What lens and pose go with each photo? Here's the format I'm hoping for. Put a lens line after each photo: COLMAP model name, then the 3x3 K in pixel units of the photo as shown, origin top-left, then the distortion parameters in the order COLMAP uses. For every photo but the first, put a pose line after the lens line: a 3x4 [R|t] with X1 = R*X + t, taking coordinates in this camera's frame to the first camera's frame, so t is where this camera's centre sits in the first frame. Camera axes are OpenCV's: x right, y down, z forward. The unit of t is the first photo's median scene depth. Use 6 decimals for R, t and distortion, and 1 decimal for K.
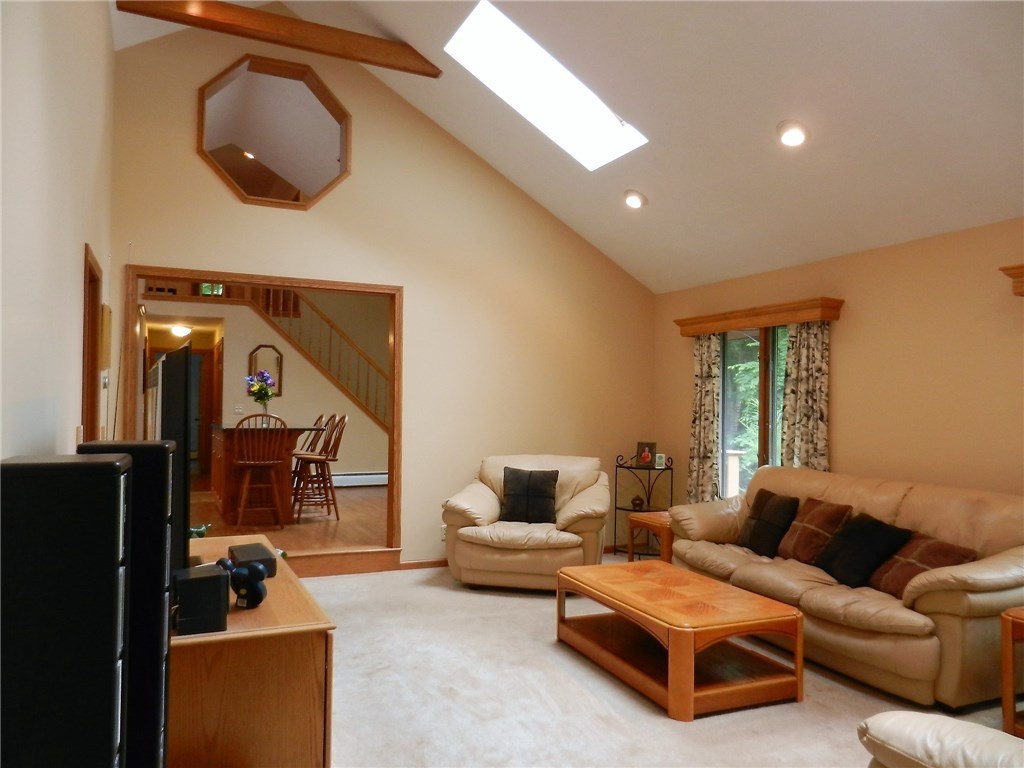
lens RADIAL K [[757.5, 0, 510.8], [0, 757.5, 384.8], [0, 0, 1]] dist [0.015597, 0.007881]
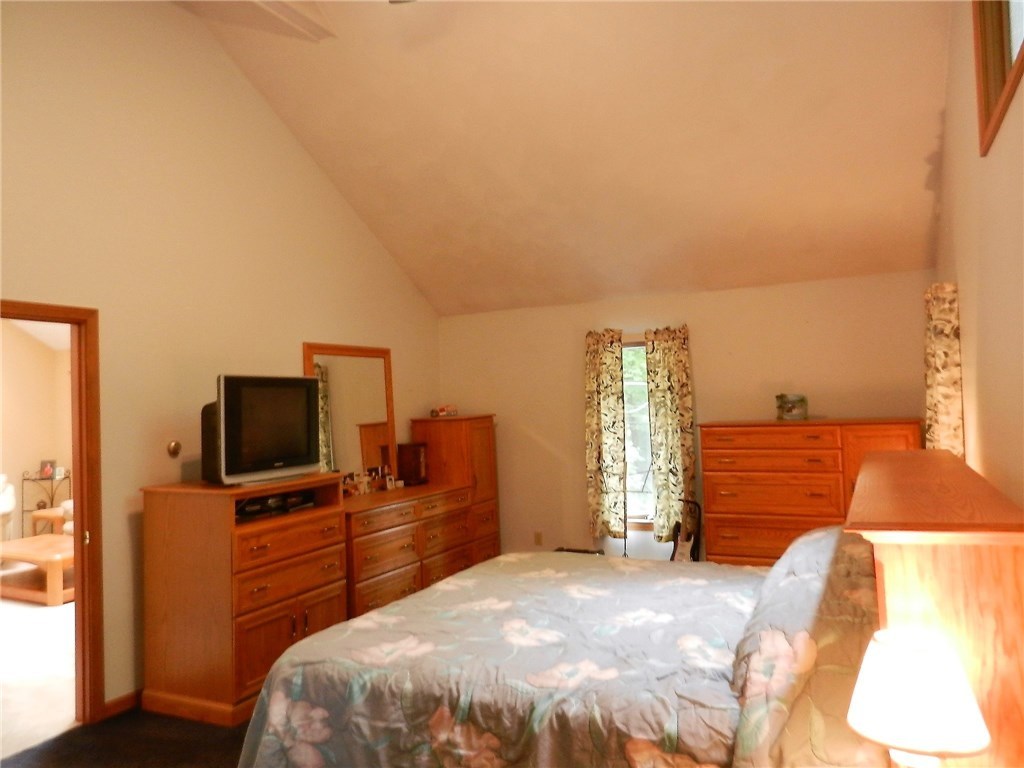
lens RADIAL K [[757.5, 0, 509.4], [0, 757.5, 380.9], [0, 0, 1]] dist [0.015597, 0.007881]
pose [[0.775191, -0.015362, 0.631540, -0.047238], [0.023689, 0.999708, -0.004761, -0.044191], [-0.631282, 0.018651, 0.775329, -0.628997]]
